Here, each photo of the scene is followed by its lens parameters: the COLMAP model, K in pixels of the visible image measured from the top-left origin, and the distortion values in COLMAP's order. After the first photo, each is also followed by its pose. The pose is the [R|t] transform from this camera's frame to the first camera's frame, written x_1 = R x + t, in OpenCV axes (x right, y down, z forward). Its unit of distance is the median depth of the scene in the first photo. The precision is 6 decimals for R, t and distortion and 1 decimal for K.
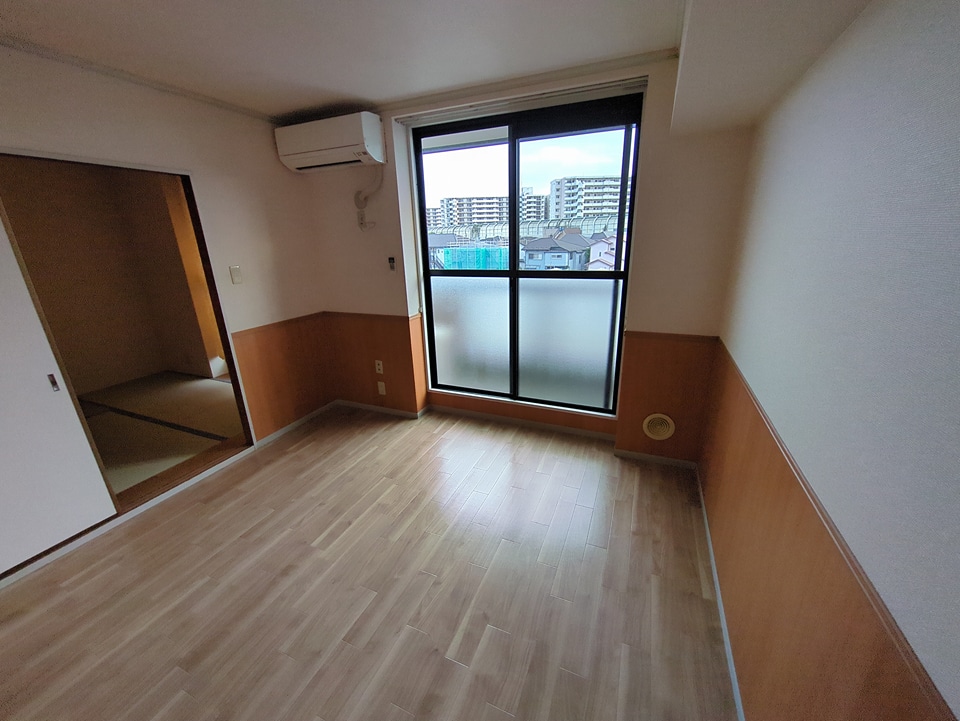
lens RADIAL K [[379.4, 0, 478.8], [0, 379.4, 359.3], [0, 0, 1]] dist [0.001220, 0.000102]
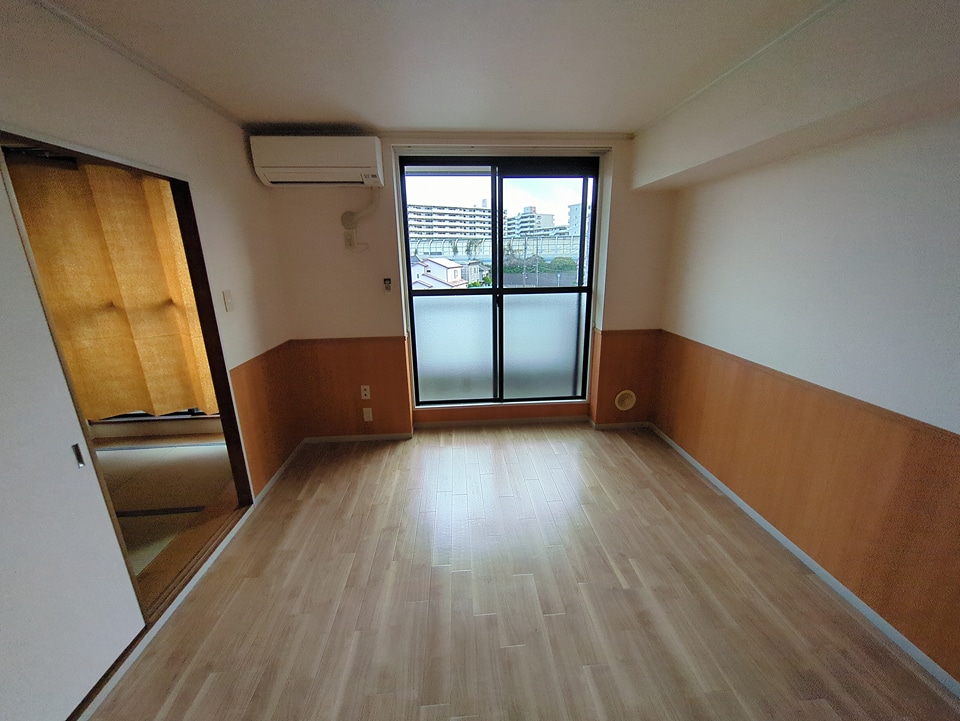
lens RADIAL K [[380.8, 0, 480.0], [0, 380.8, 360.5], [0, 0, 1]] dist [-0.001582, 0.000085]
pose [[0.886712, -0.108769, 0.449346, -0.506185], [0.132695, 0.990913, -0.021991, 0.000216], [-0.442871, 0.079126, 0.893087, 0.013853]]
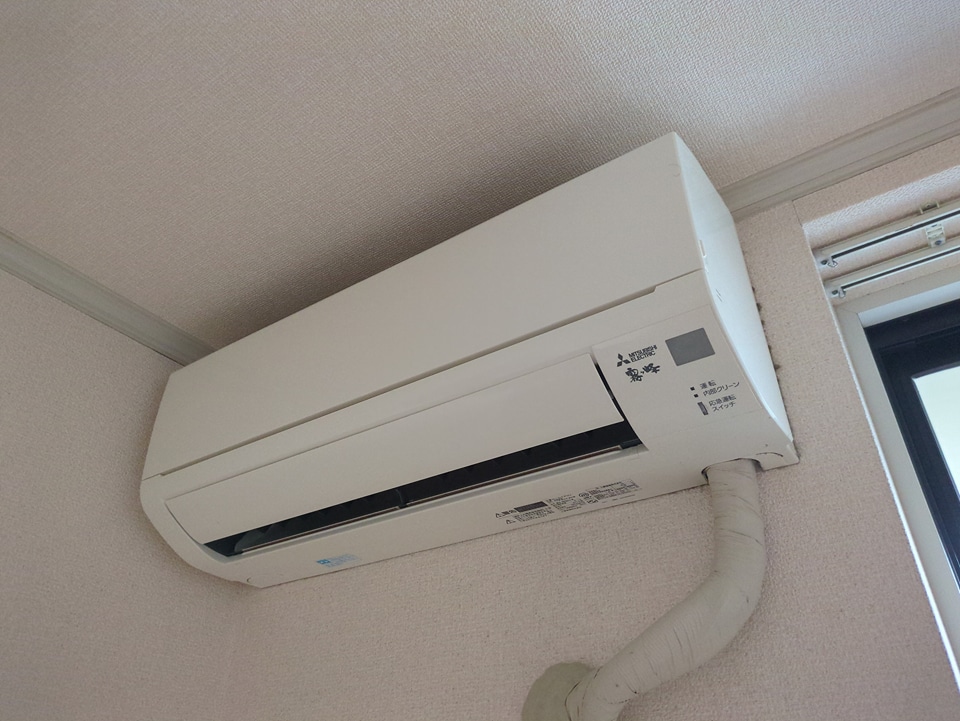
lens RADIAL K [[717.9, 0, 480.0], [0, 717.9, 360.5], [0, 0, 1]] dist [-0.000616, 0.000506]
pose [[0.981579, -0.084279, -0.171466, -0.299018], [-0.080454, 0.631671, -0.771050, -0.316477], [0.173293, 0.770642, 0.613254, 0.766249]]
